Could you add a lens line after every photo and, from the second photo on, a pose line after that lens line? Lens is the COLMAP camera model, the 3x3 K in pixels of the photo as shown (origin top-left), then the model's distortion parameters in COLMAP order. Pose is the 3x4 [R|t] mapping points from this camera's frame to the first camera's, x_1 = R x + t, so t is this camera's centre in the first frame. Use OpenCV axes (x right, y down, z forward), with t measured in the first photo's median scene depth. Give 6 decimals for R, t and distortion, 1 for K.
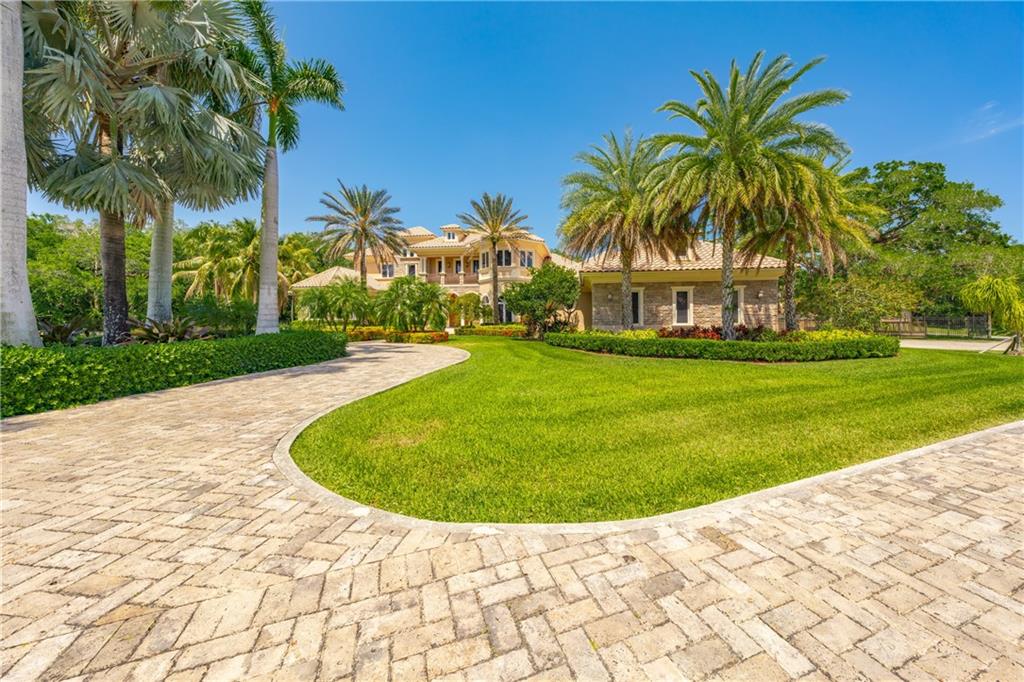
lens RADIAL K [[355.7, 0, 513.0], [0, 355.7, 332.5], [0, 0, 1]] dist [0.000380, 0.000001]
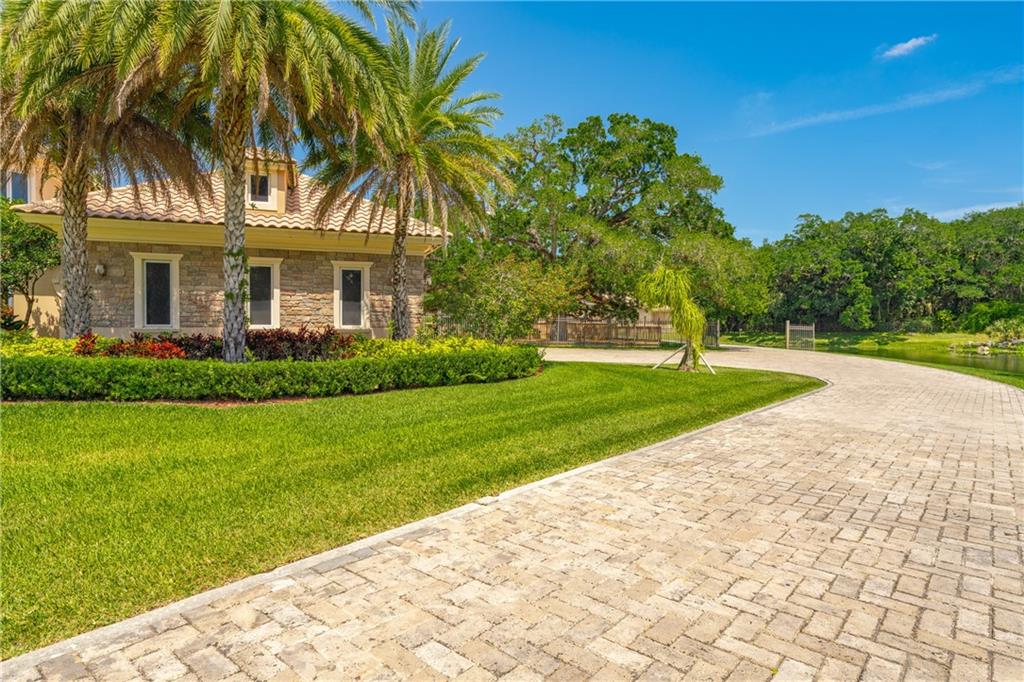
lens RADIAL K [[563.9, 0, 512.1], [0, 563.9, 339.3], [0, 0, 1]] dist [-0.004252, -0.000154]
pose [[0.892616, 0.000294, 0.450817, 0.434510], [-0.002252, 0.999990, 0.003808, -0.007367], [-0.450812, -0.004414, 0.892608, 0.050433]]
